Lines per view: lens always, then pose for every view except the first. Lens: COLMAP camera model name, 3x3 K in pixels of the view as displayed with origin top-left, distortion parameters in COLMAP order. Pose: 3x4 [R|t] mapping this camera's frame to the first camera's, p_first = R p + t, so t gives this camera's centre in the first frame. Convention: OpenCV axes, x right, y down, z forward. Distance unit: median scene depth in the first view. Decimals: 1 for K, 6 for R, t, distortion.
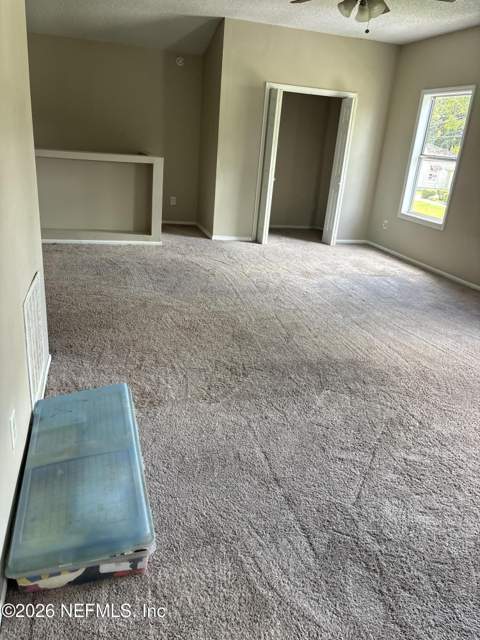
lens RADIAL K [[484.2, 0, 240.7], [0, 484.2, 319.2], [0, 0, 1]] dist [0.014083, -0.003617]
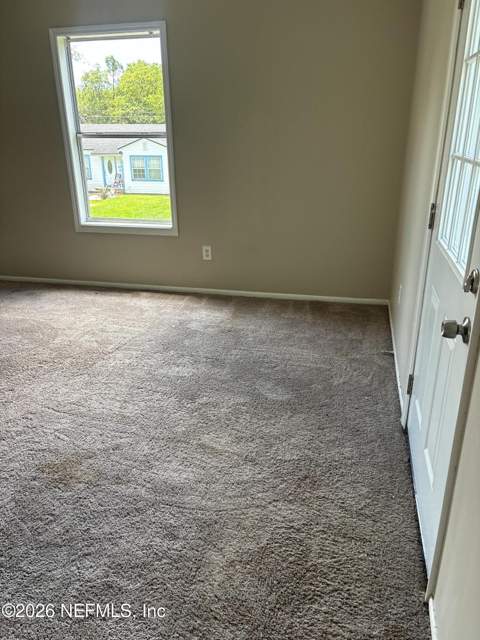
lens RADIAL K [[484.2, 0, 240.3], [0, 484.2, 321.2], [0, 0, 1]] dist [0.014083, -0.003617]
pose [[0.494705, -0.390928, 0.776172, -0.127236], [0.349993, 0.907106, 0.233801, -0.184391], [-0.795470, 0.155992, 0.585572, 0.481662]]
